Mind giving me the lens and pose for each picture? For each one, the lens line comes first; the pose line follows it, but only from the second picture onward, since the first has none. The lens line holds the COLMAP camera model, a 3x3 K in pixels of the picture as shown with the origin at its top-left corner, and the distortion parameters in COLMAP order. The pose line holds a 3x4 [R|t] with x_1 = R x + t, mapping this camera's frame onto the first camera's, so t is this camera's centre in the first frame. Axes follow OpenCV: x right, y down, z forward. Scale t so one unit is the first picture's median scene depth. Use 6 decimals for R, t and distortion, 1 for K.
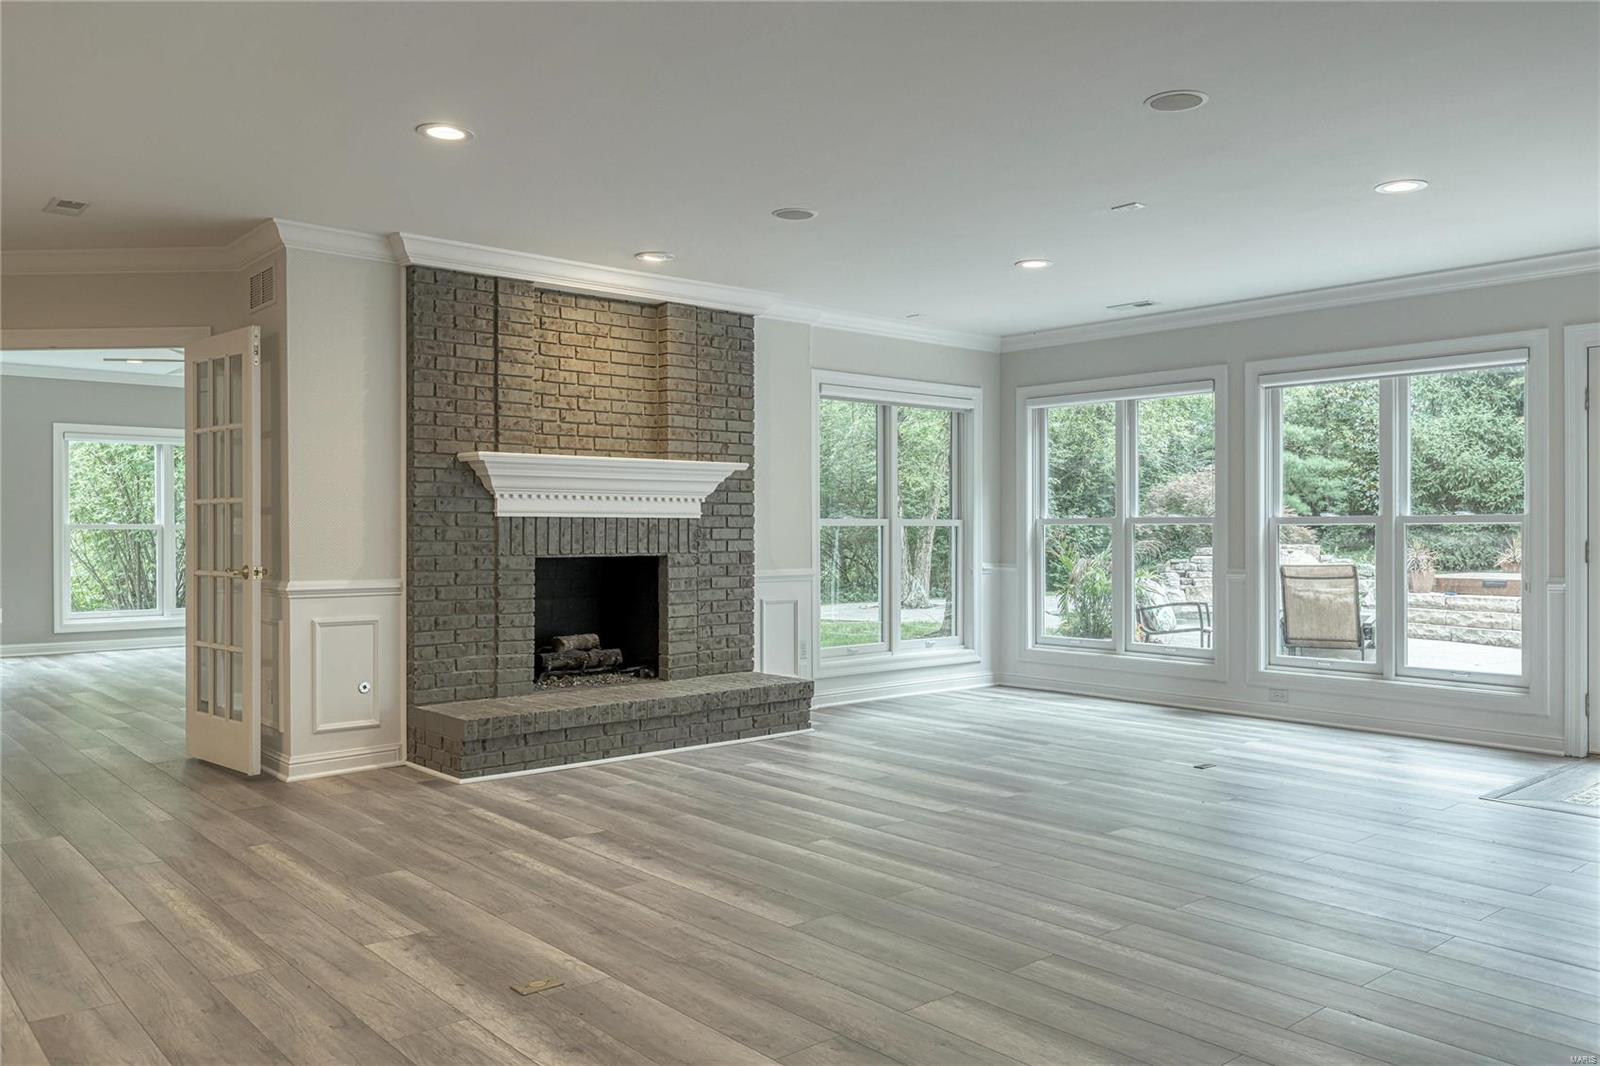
lens RADIAL K [[1214.9, 0, 792.0], [0, 1214.9, 534.1], [0, 0, 1]] dist [0.007775, 0.004780]
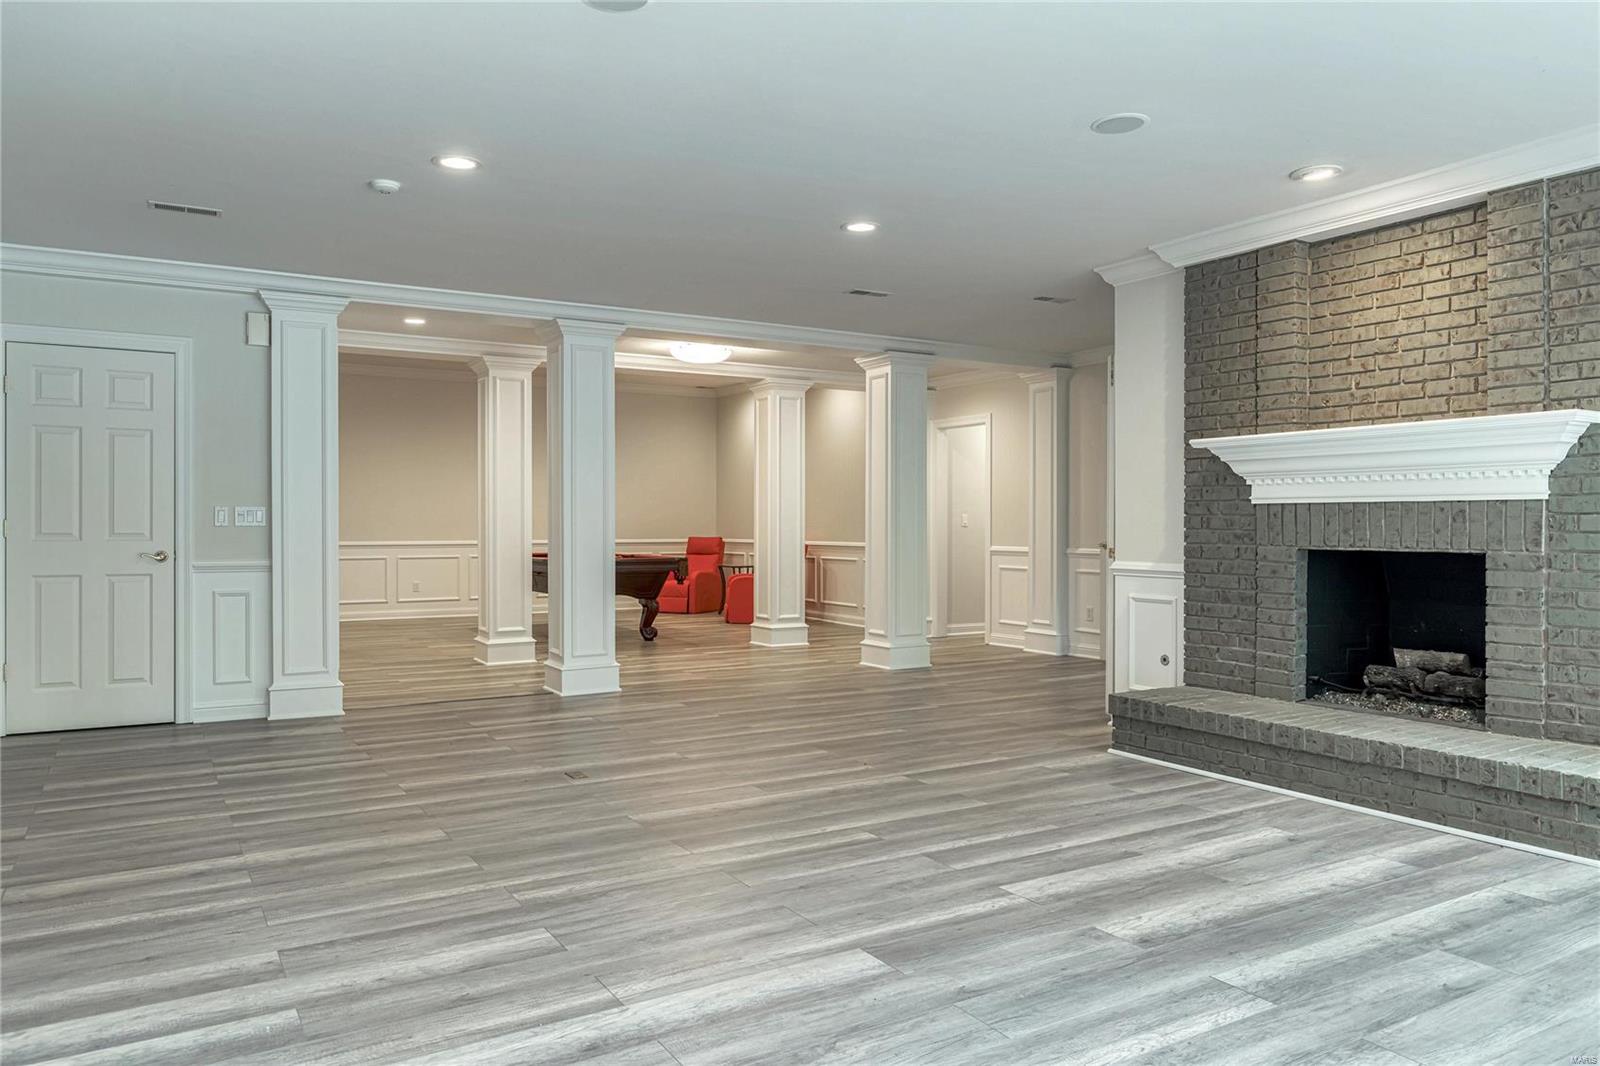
lens RADIAL K [[1089.8, 0, 797.6], [0, 1089.8, 527.9], [0, 0, 1]] dist [-0.001063, 0.002823]
pose [[-0.165592, 0.005224, -0.986181, 0.642241], [-0.003210, 0.999978, 0.005836, 0.000557], [0.986189, 0.004132, -0.165571, 0.778608]]
